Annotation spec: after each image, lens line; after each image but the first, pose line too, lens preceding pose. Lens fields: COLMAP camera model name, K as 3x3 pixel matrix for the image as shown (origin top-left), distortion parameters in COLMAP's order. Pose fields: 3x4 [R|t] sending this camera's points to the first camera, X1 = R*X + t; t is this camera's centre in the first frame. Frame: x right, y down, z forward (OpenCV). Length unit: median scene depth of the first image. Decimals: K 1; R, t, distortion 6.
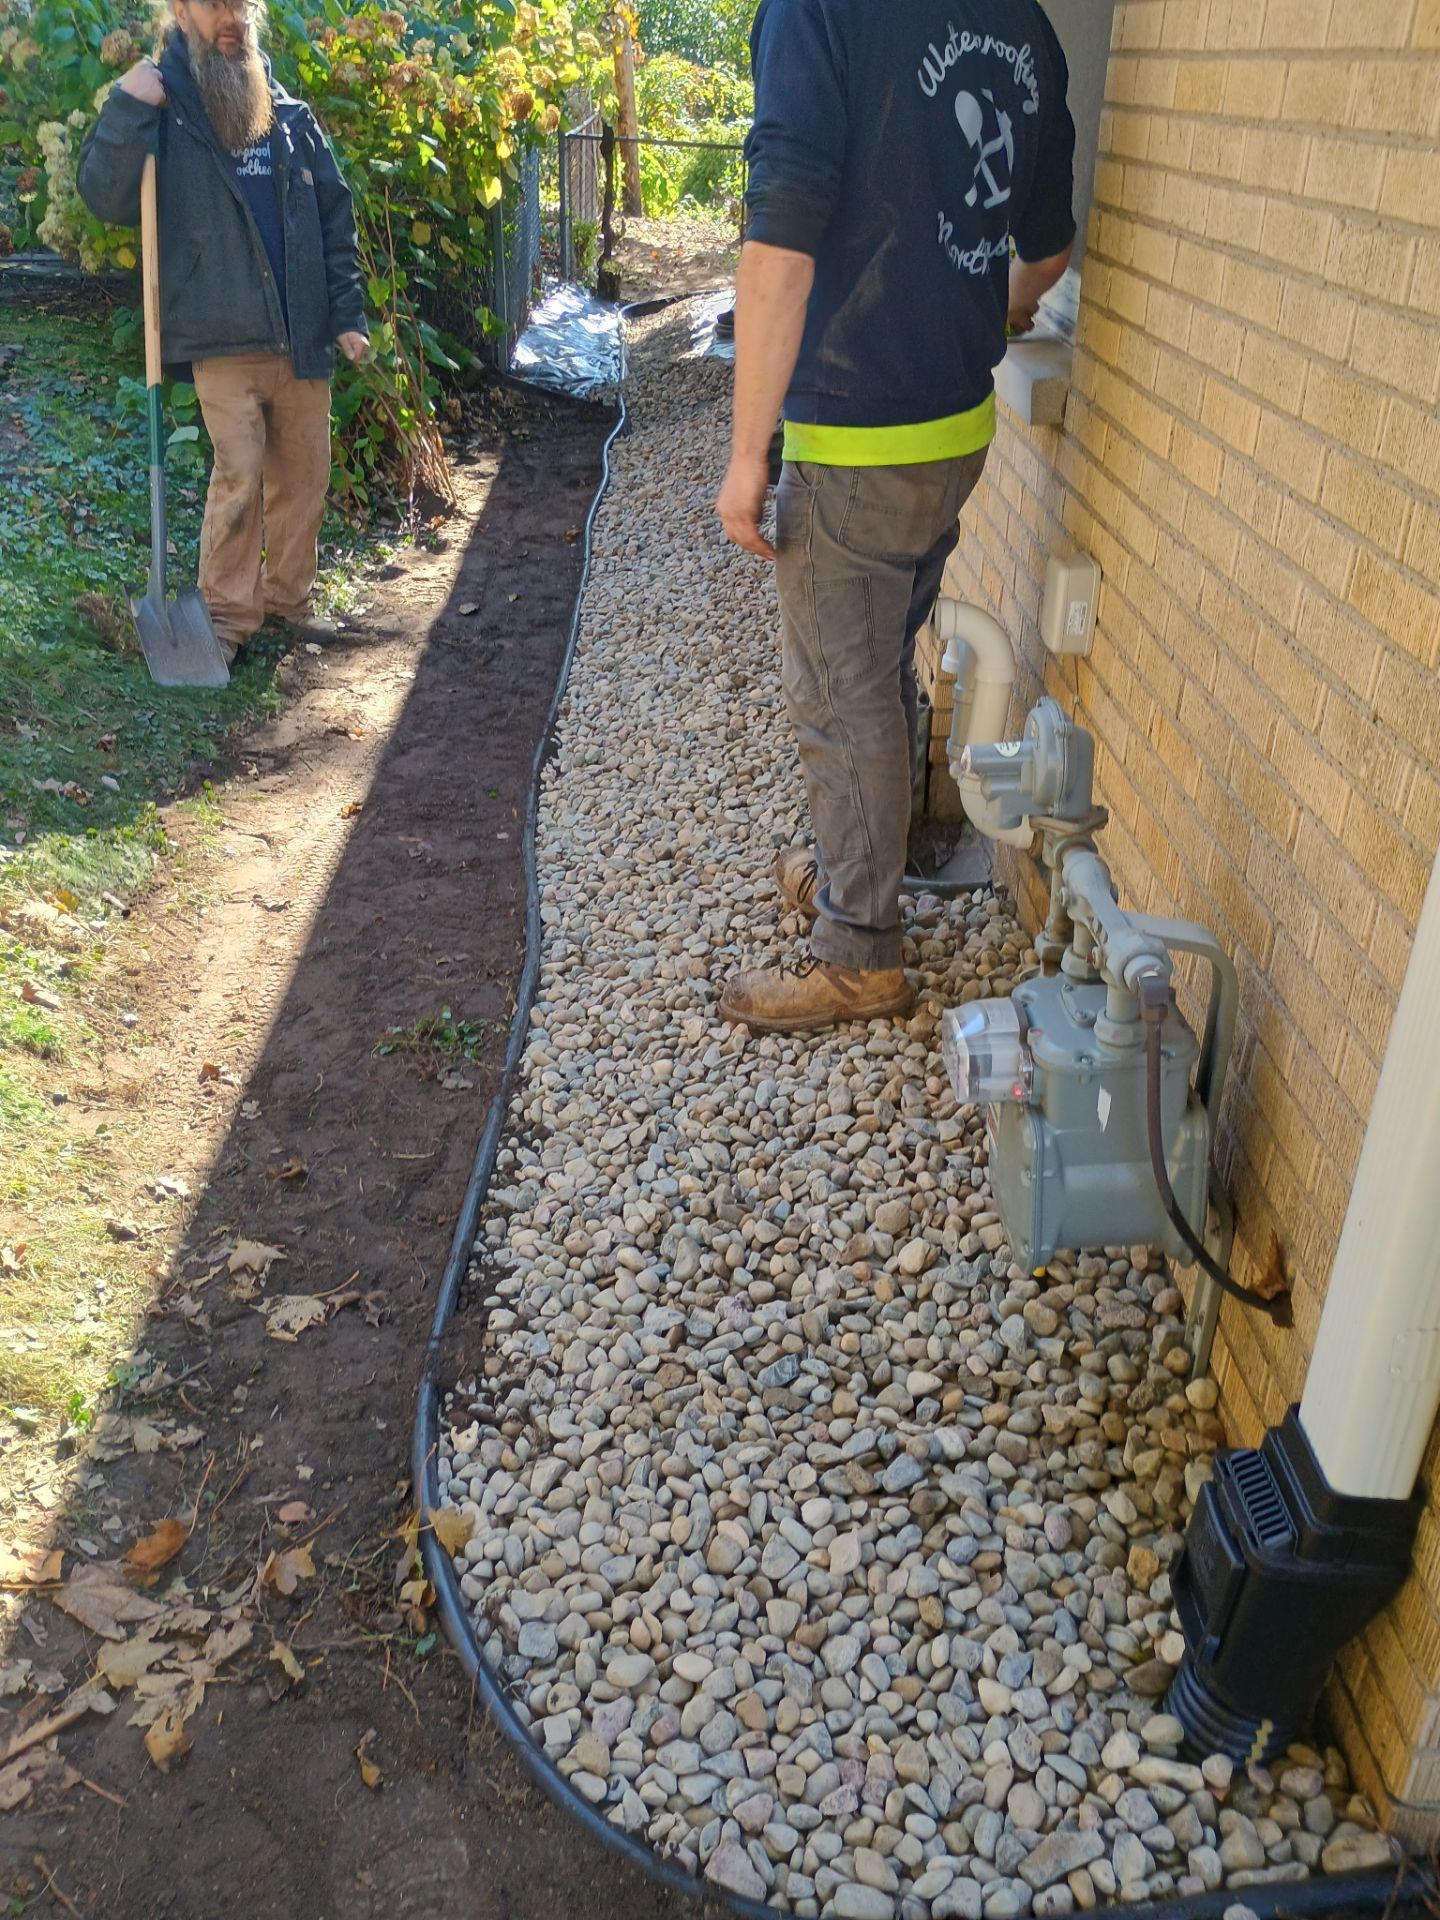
lens RADIAL K [[1686.0, 0, 720.0], [0, 1686.0, 960.0], [0, 0, 1]] dist [0.063989, -0.079320]
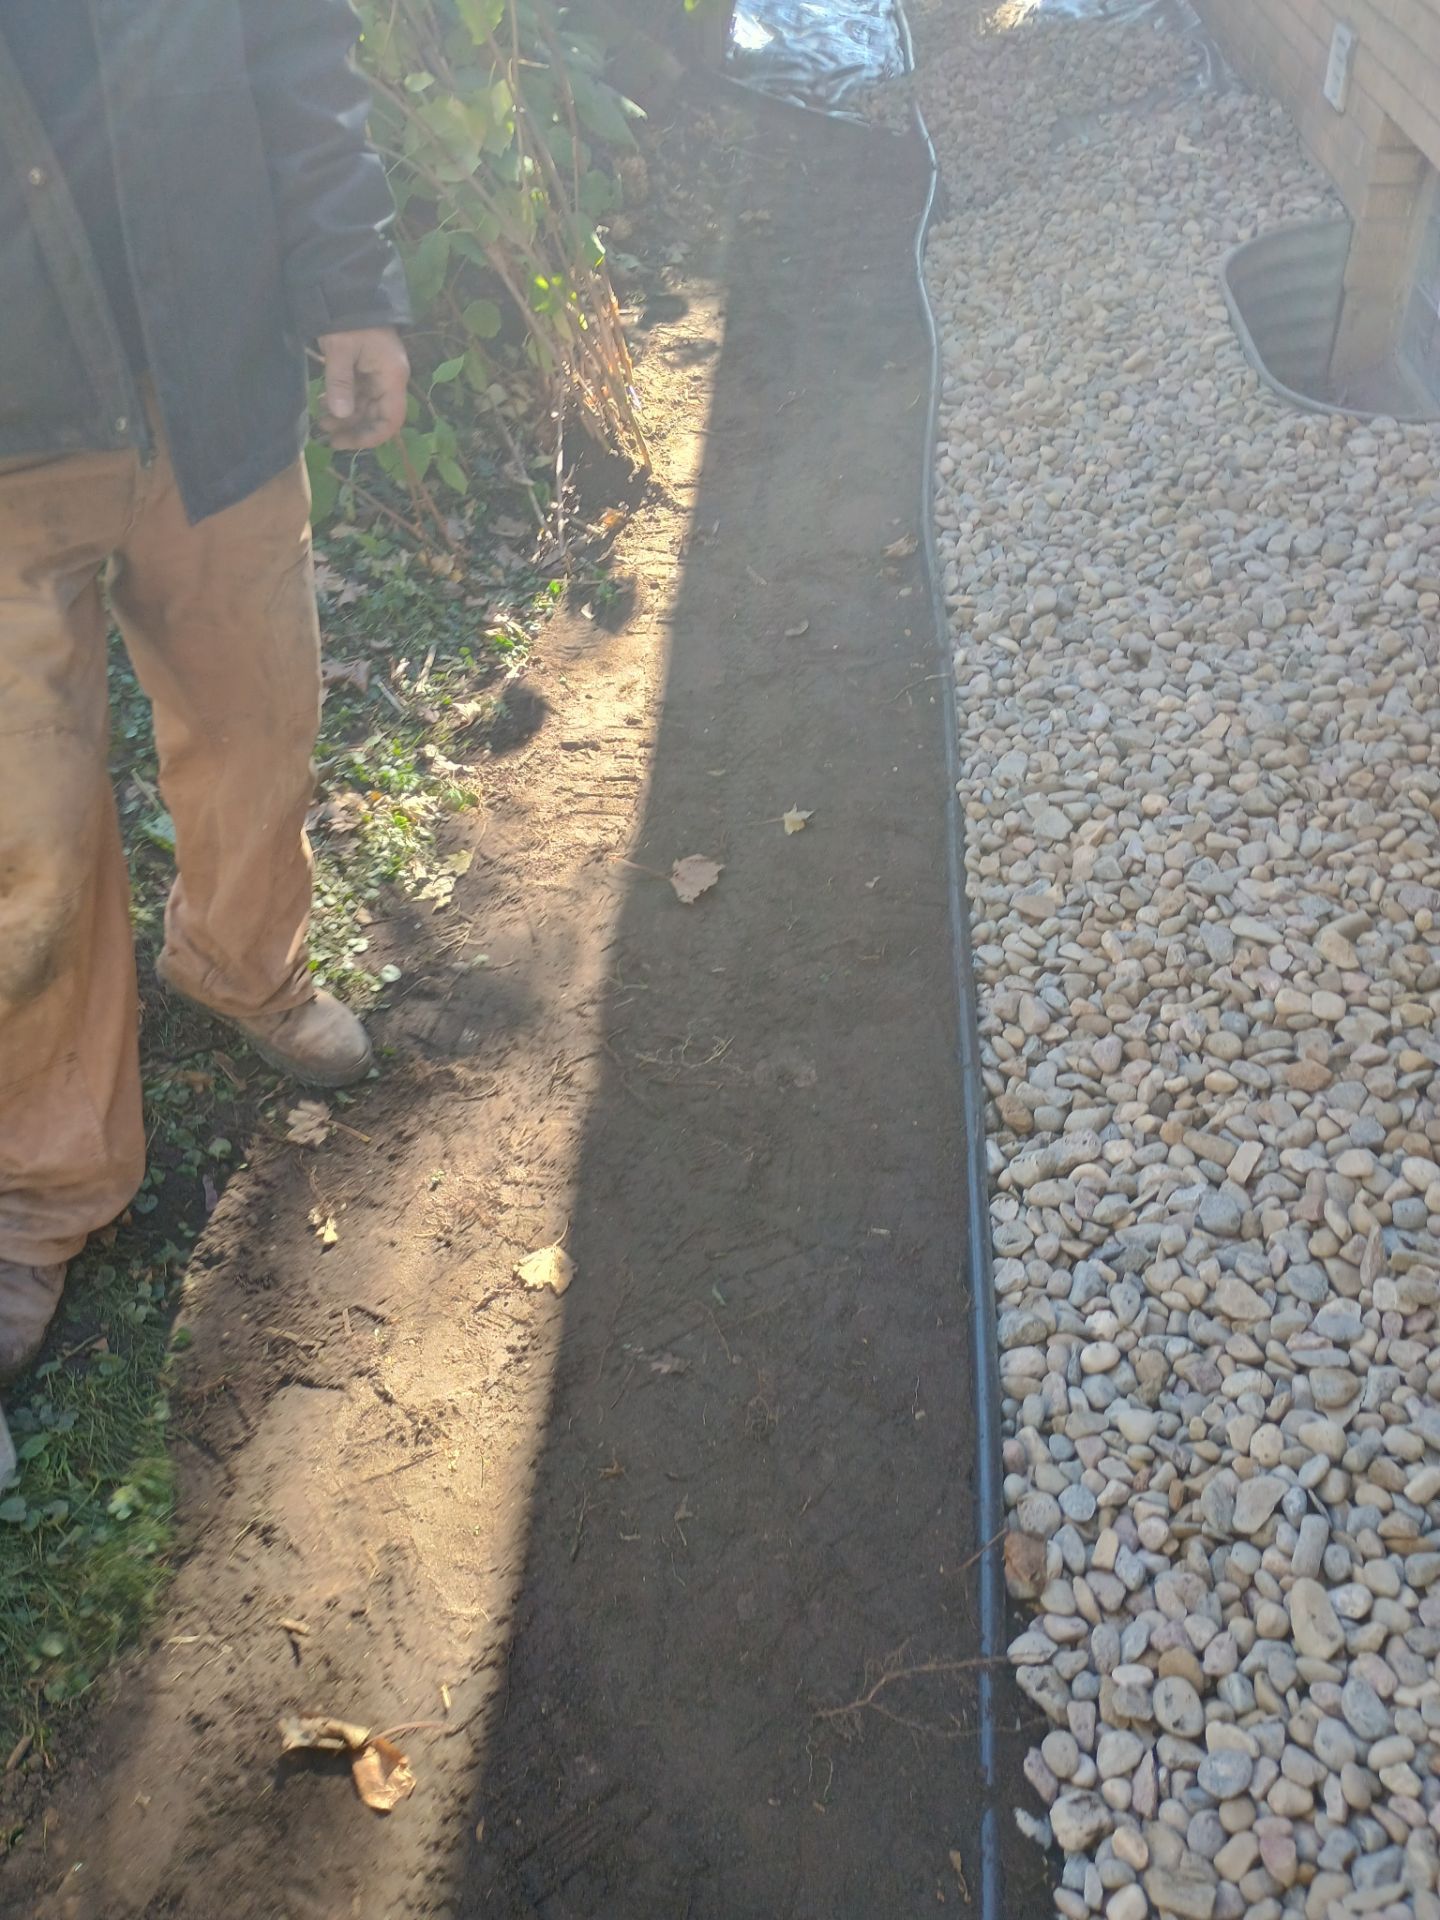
lens RADIAL K [[1680.8, 0, 703.5], [0, 1680.8, 953.6], [0, 0, 1]] dist [0.055475, -0.061968]
pose [[0.993695, 0.014851, -0.111131, -0.171268], [0.008598, 0.978176, 0.207598, -0.471438], [0.111789, -0.207244, 0.971881, 1.016670]]
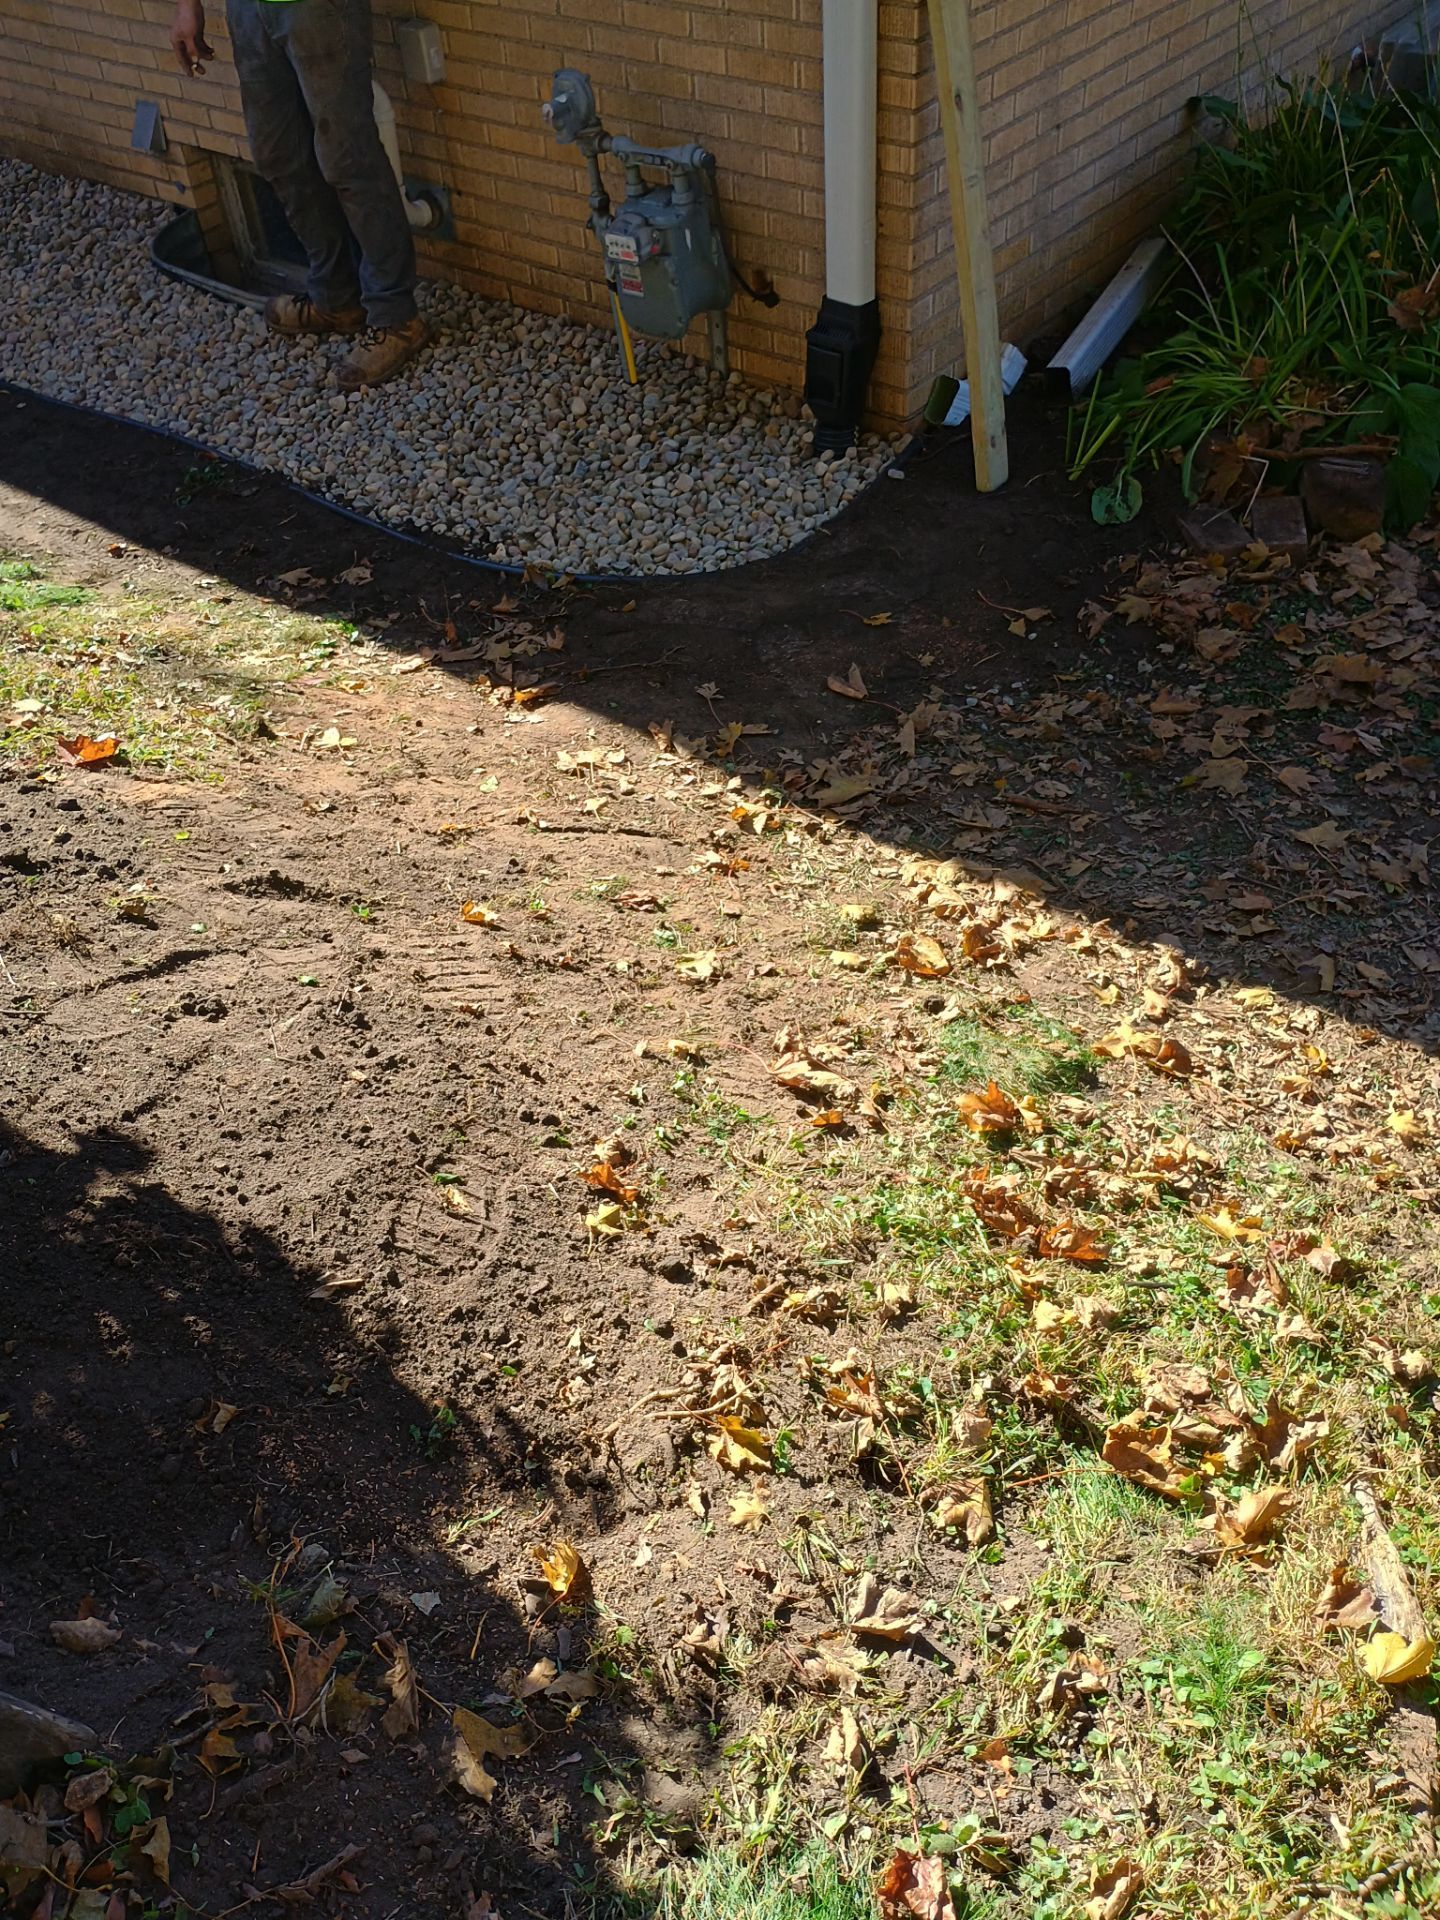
lens RADIAL K [[1680.8, 0, 703.5], [0, 1680.8, 953.6], [0, 0, 1]] dist [0.055475, -0.061968]
pose [[0.663483, -0.563669, 0.492004, -0.823780], [0.427711, 0.825292, 0.368721, 0.025354], [-0.613884, -0.034204, 0.788655, -0.497727]]
